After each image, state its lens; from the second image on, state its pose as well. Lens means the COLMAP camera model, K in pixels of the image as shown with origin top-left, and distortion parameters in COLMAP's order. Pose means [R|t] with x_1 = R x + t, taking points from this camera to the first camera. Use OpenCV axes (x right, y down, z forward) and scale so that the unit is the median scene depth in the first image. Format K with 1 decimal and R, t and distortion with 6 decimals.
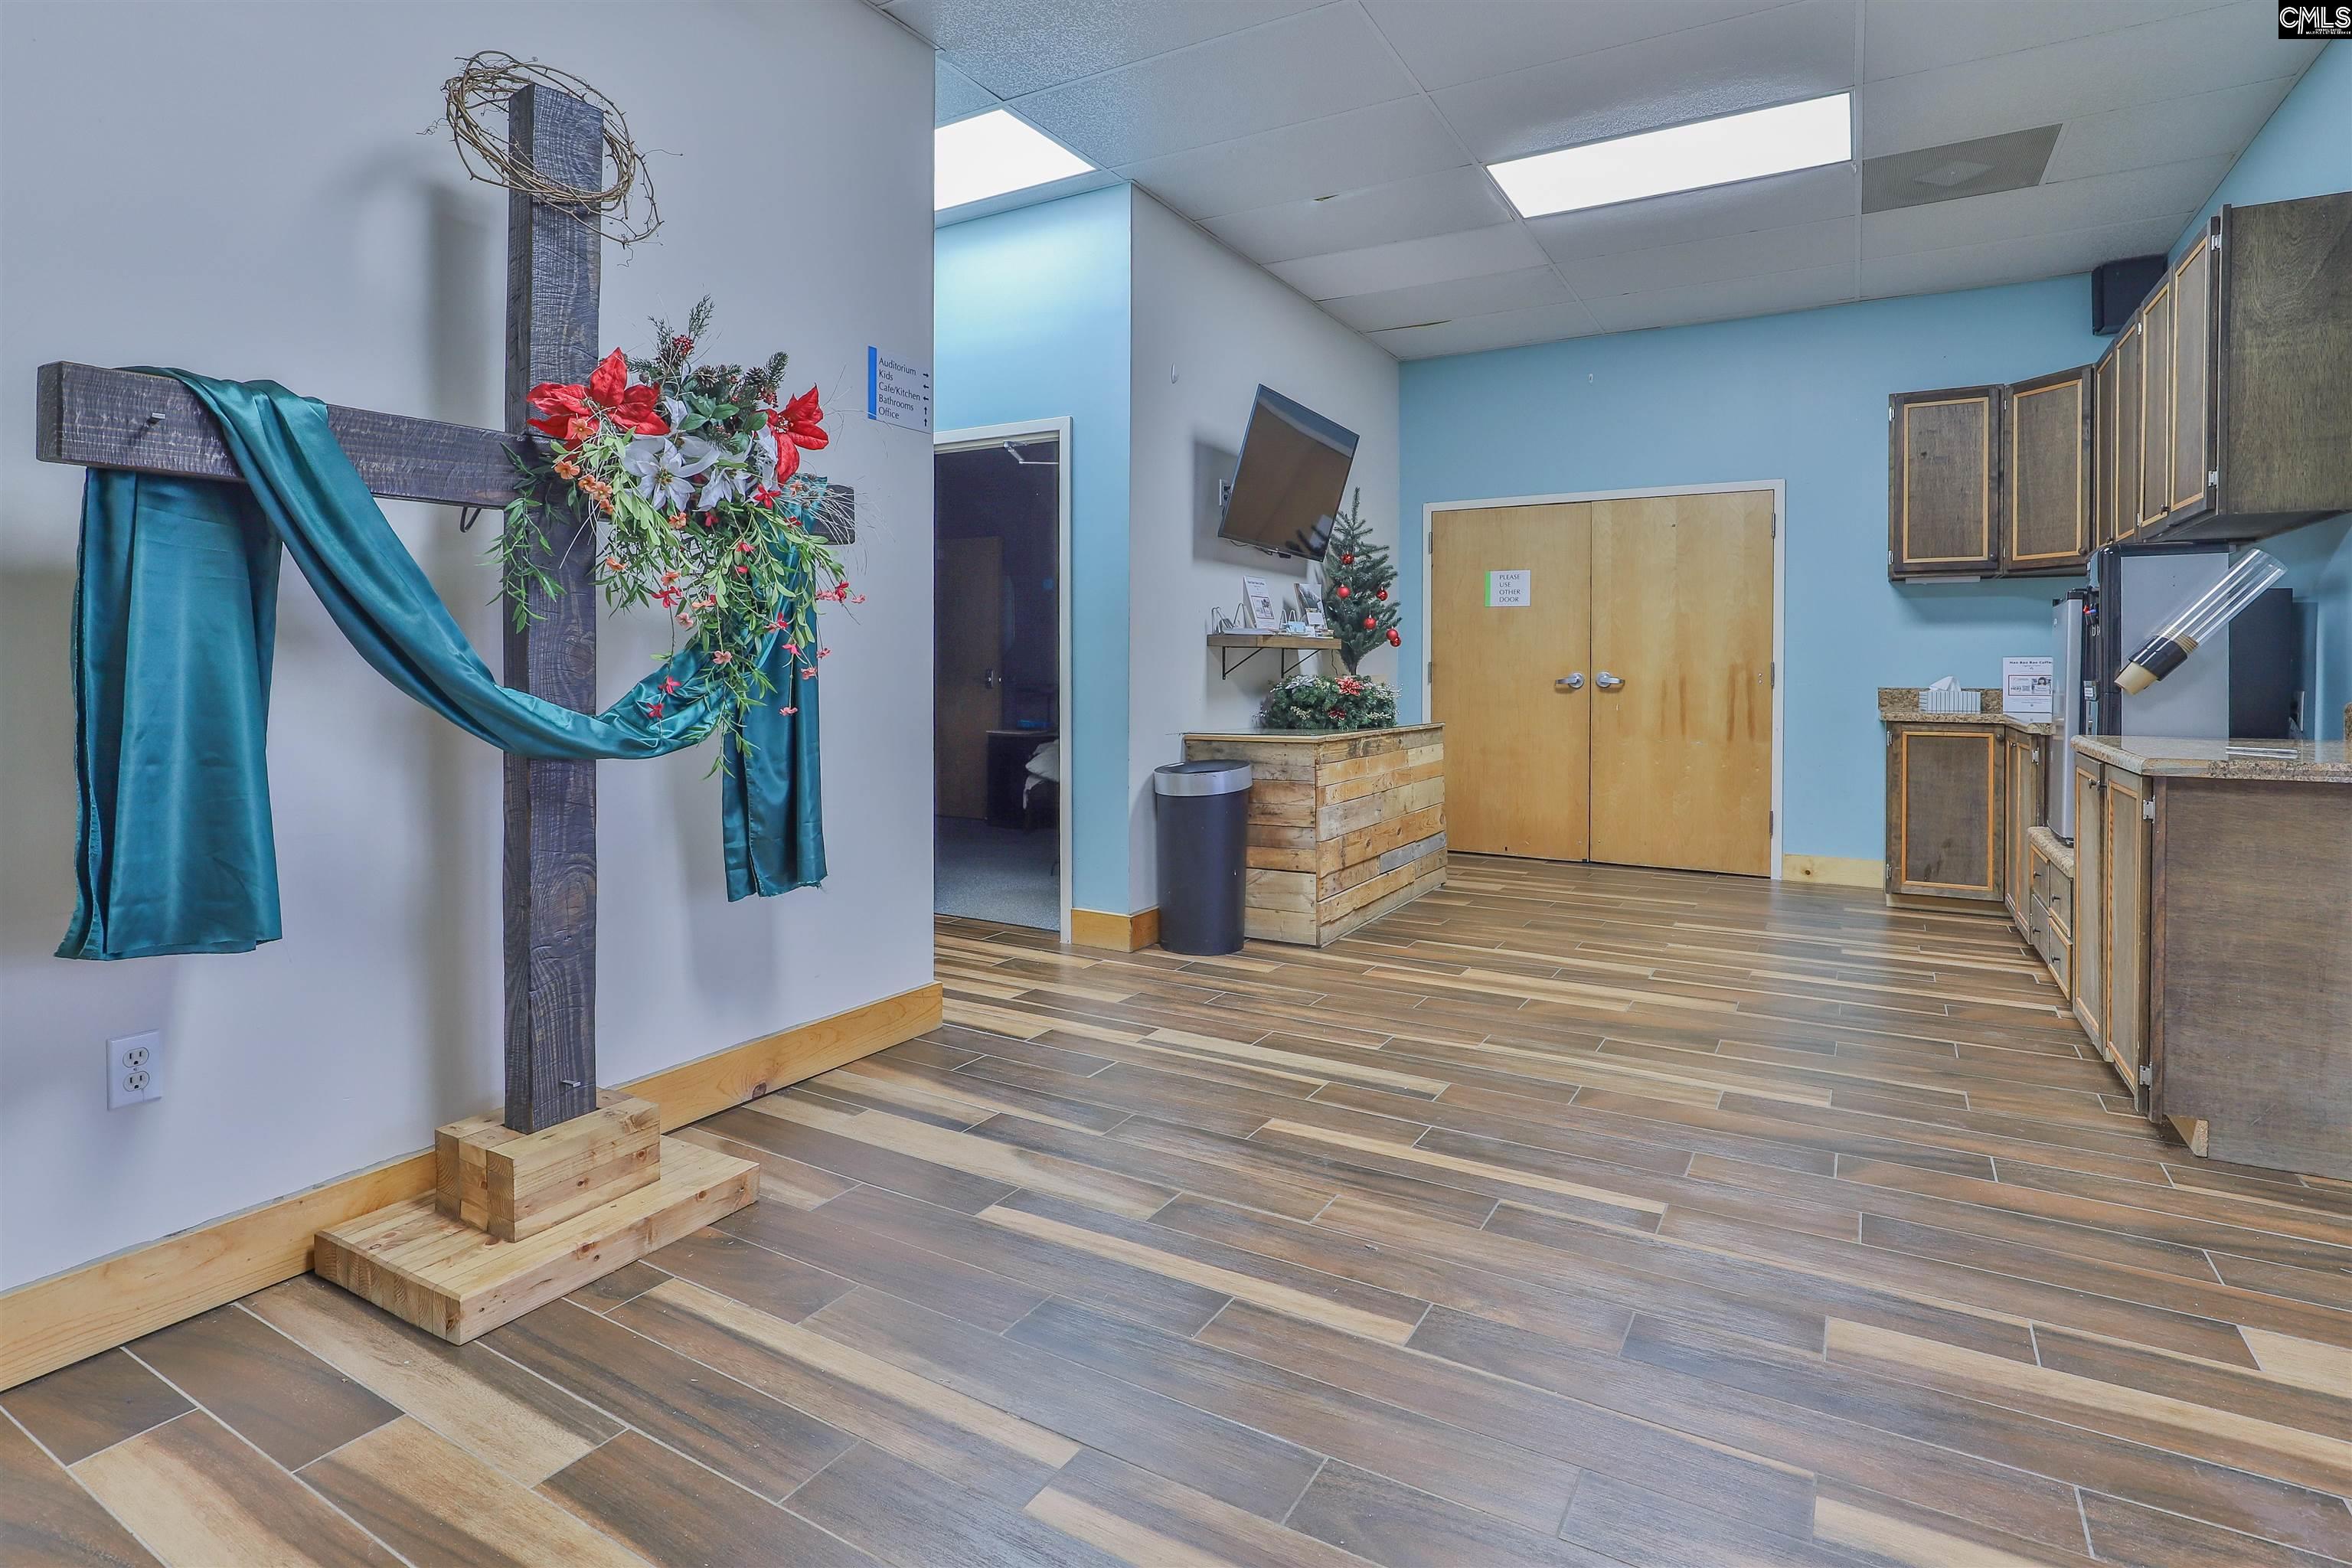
lens RADIAL K [[1159.0, 0, 1182.1], [0, 1159.0, 674.8], [0, 0, 1]] dist [-0.020237, 0.001041]
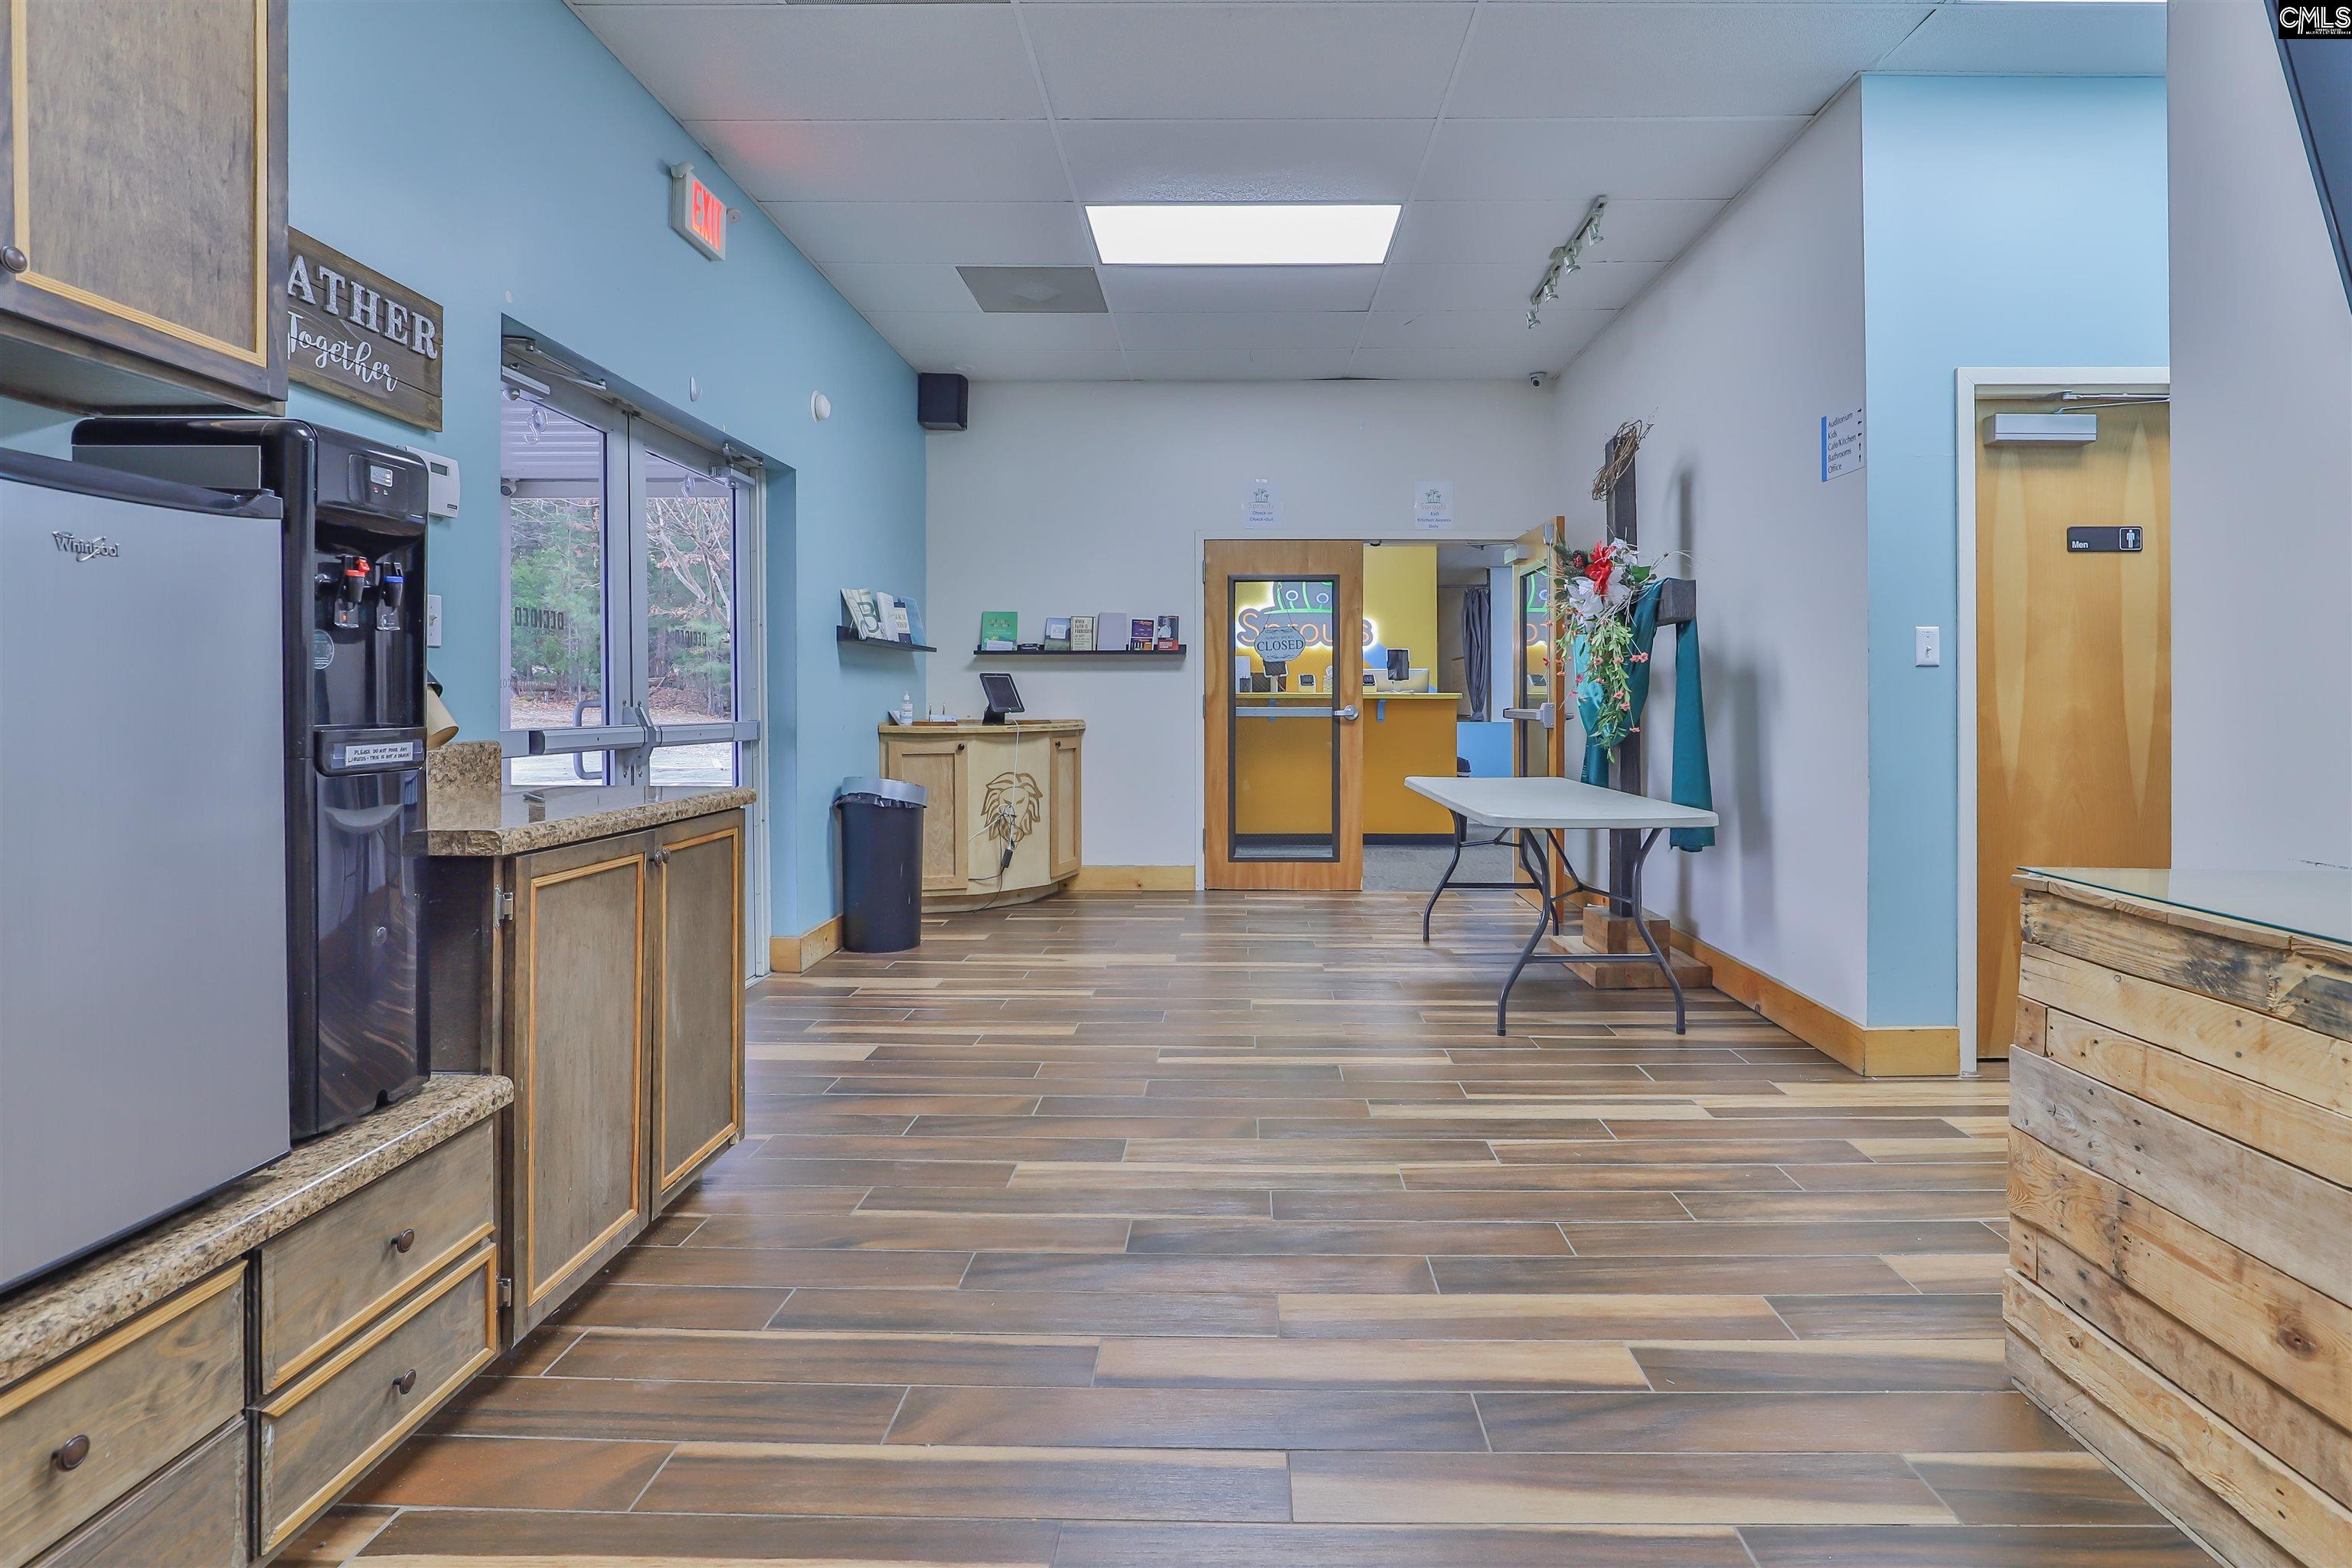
lens RADIAL K [[1159.0, 0, 1203.2], [0, 1159.0, 700.5], [0, 0, 1]] dist [-0.020237, 0.001041]
pose [[-0.876413, -0.004714, -0.481536, 0.477938], [-0.007956, 0.999957, 0.004691, -0.006808], [0.481494, 0.007942, -0.876414, 1.022712]]
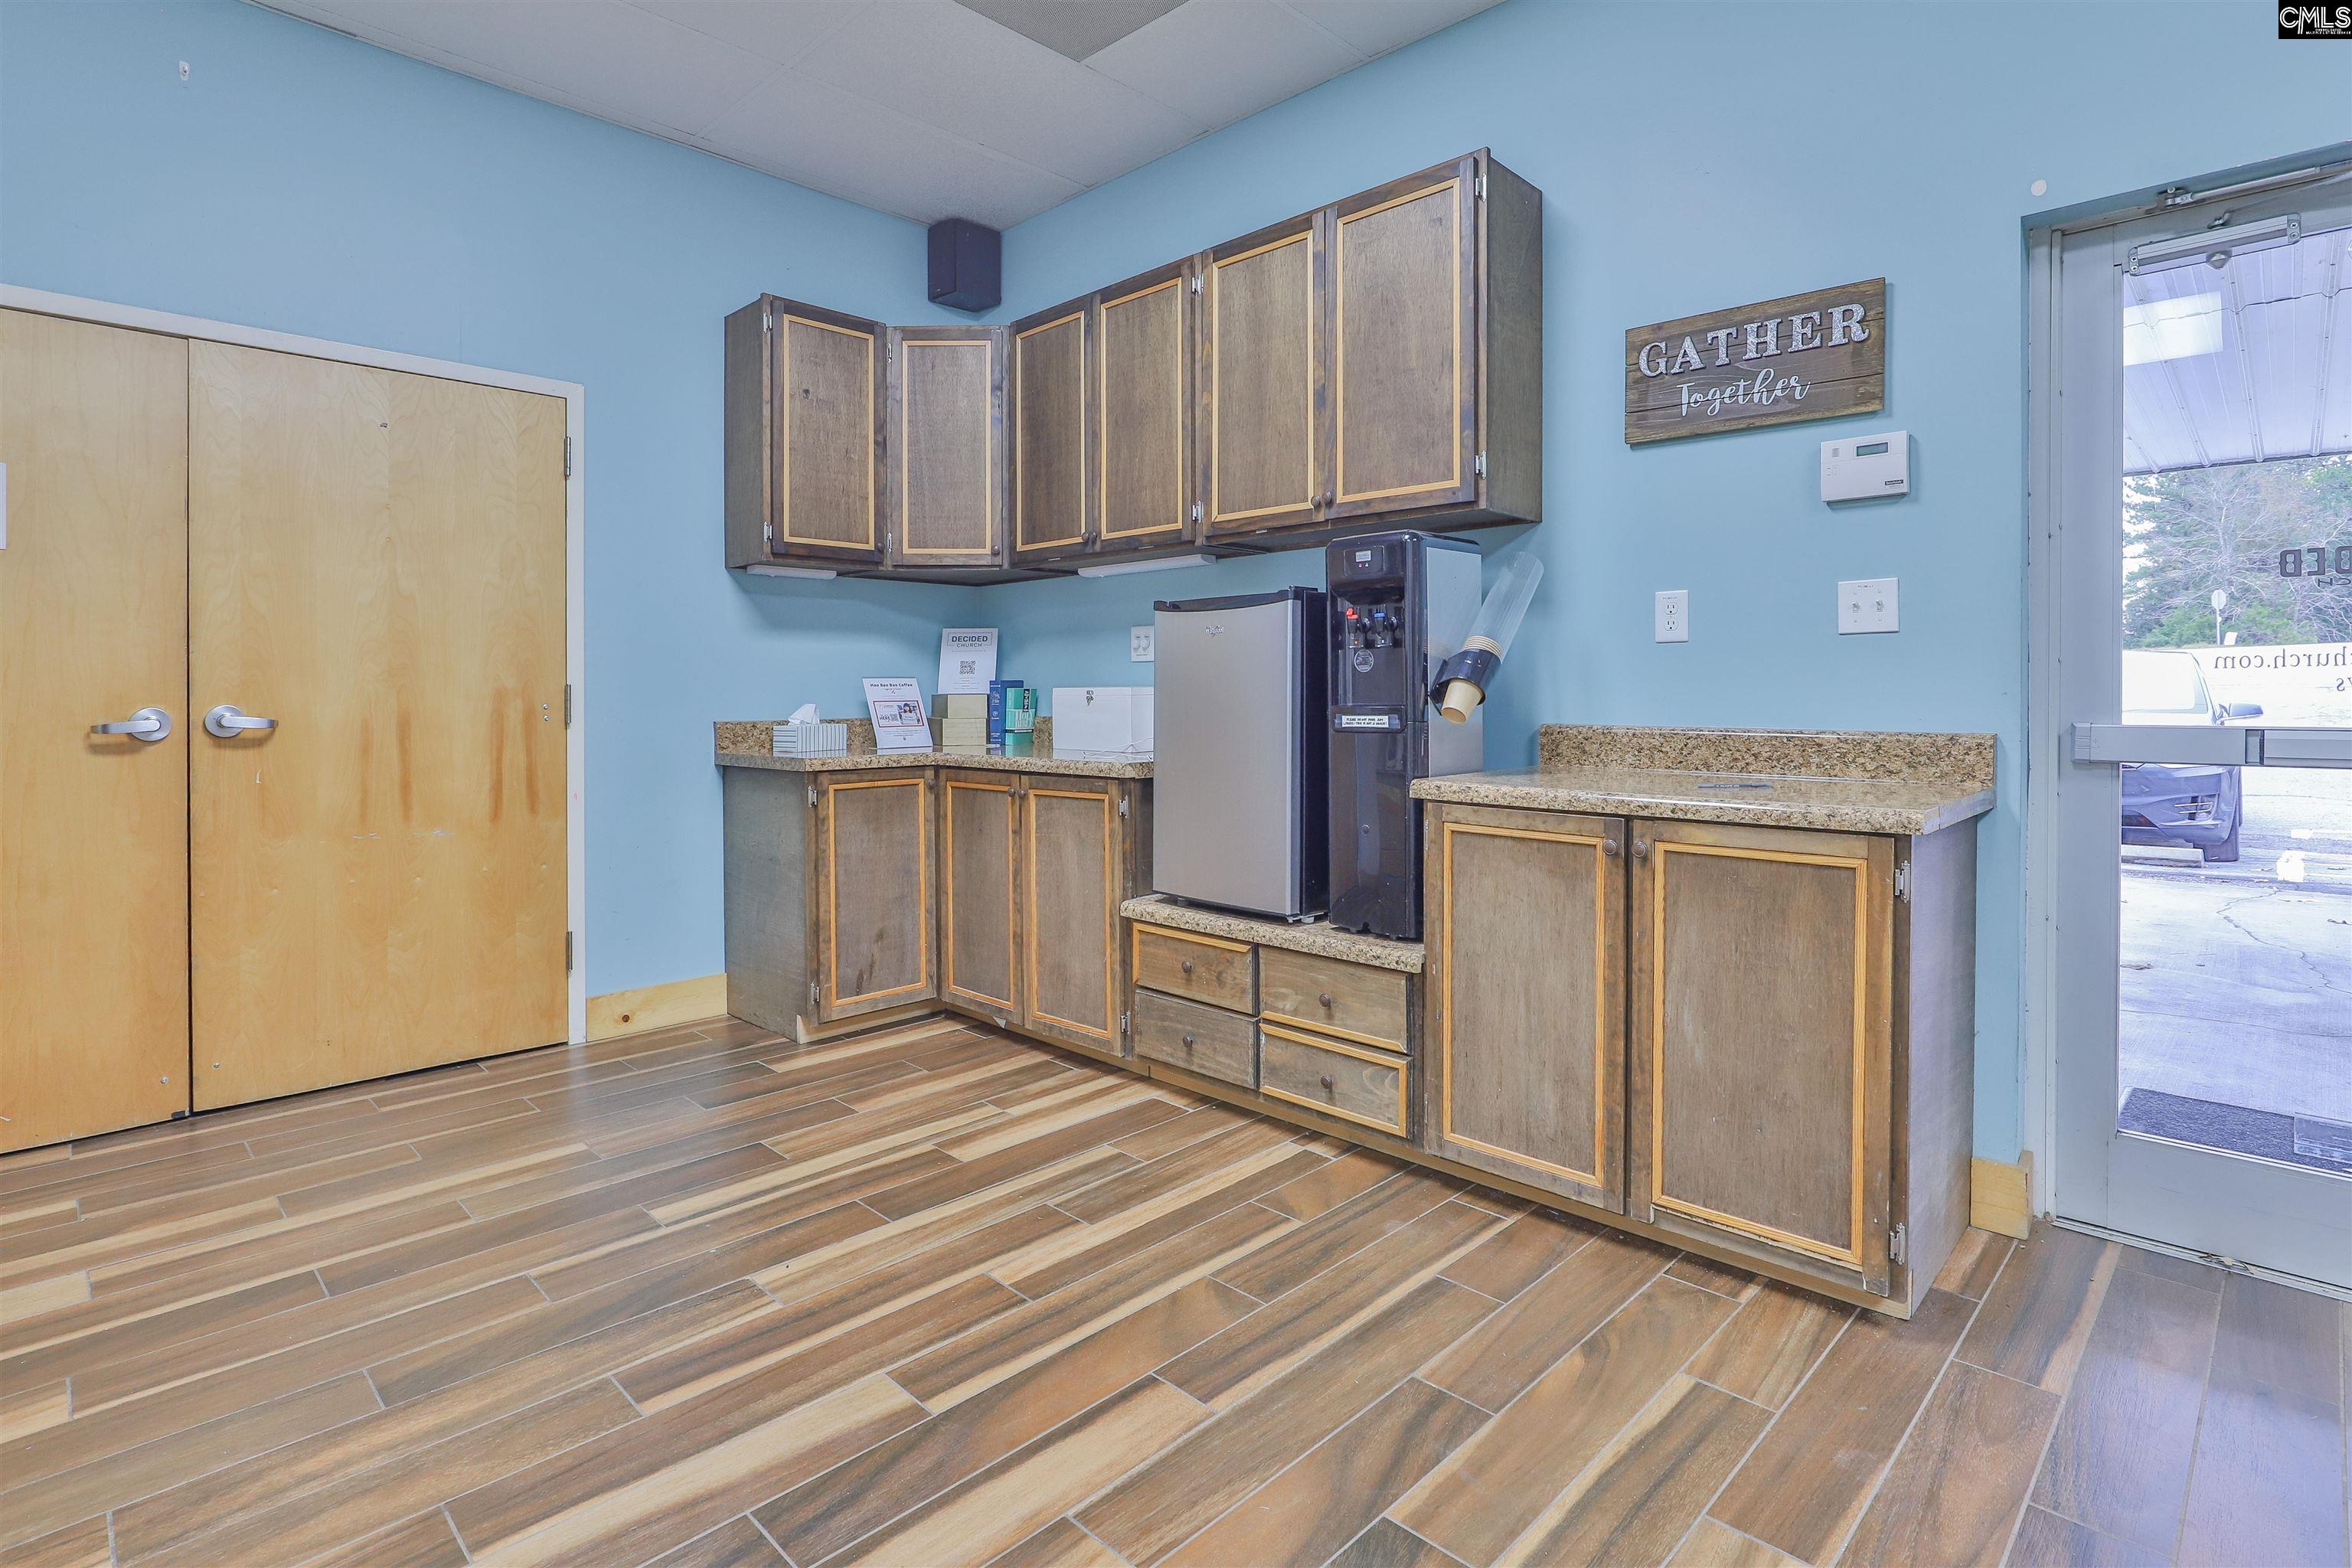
lens RADIAL K [[1159.0, 0, 1171.2], [0, 1159.0, 695.6], [0, 0, 1]] dist [-0.020237, 0.001041]
pose [[0.249608, -0.007671, 0.968317, 0.009746], [0.012677, 0.999909, 0.004654, -0.004520], [-0.968264, 0.011114, 0.249682, 0.613031]]
